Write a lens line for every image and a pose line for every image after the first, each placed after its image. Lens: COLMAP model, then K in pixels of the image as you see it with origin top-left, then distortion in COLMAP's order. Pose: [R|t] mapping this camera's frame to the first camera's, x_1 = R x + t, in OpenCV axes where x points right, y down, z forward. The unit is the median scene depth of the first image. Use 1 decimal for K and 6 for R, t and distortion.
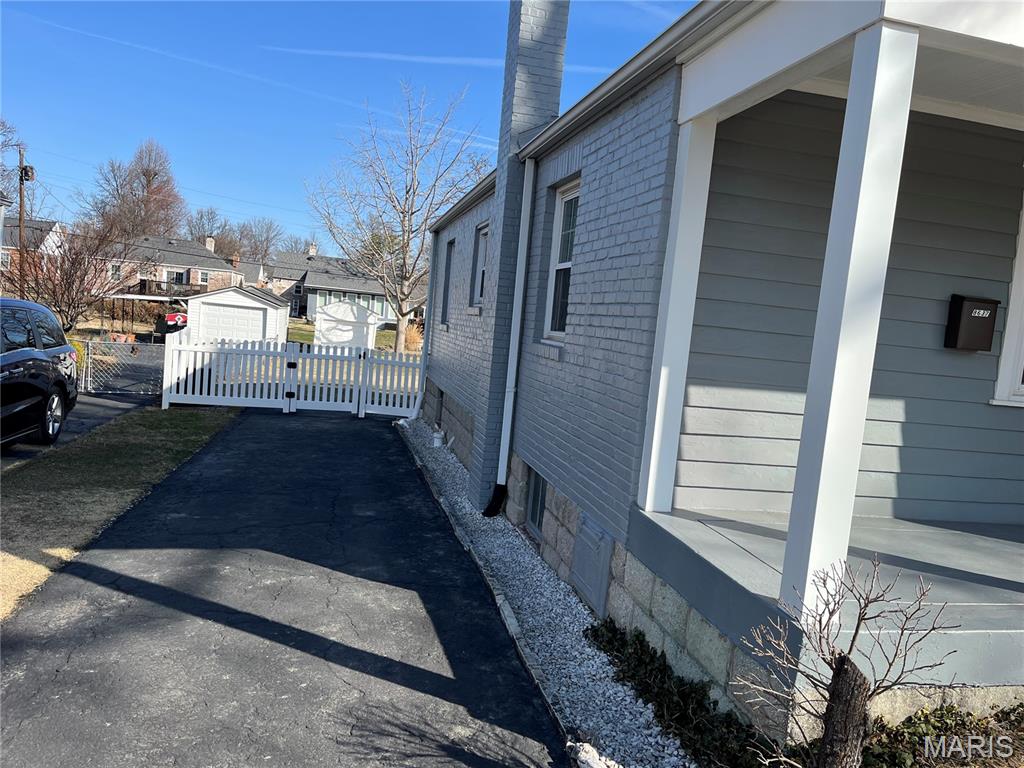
lens RADIAL K [[776.6, 0, 515.8], [0, 776.6, 388.0], [0, 0, 1]] dist [0.046806, -0.058050]
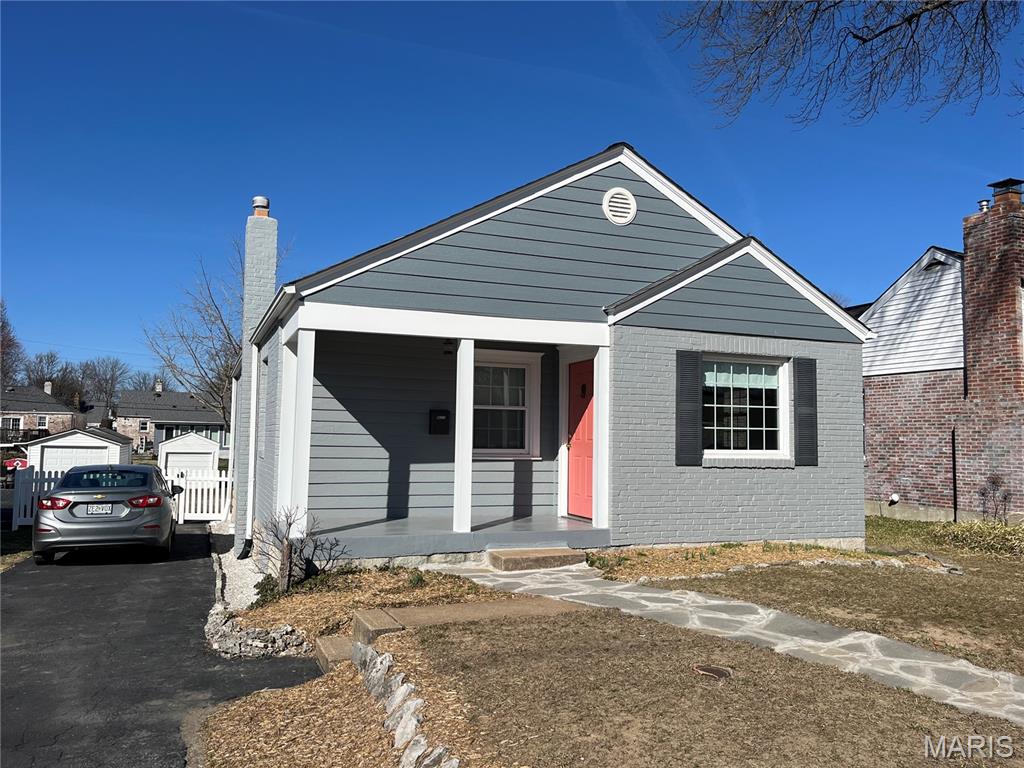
lens RADIAL K [[776.6, 0, 511.6], [0, 776.6, 387.3], [0, 0, 1]] dist [0.046806, -0.058050]
pose [[0.984290, -0.065369, 0.164014, 0.431735], [0.088940, 0.986041, -0.140757, 0.142002], [-0.152523, 0.153133, 0.976364, -1.142149]]
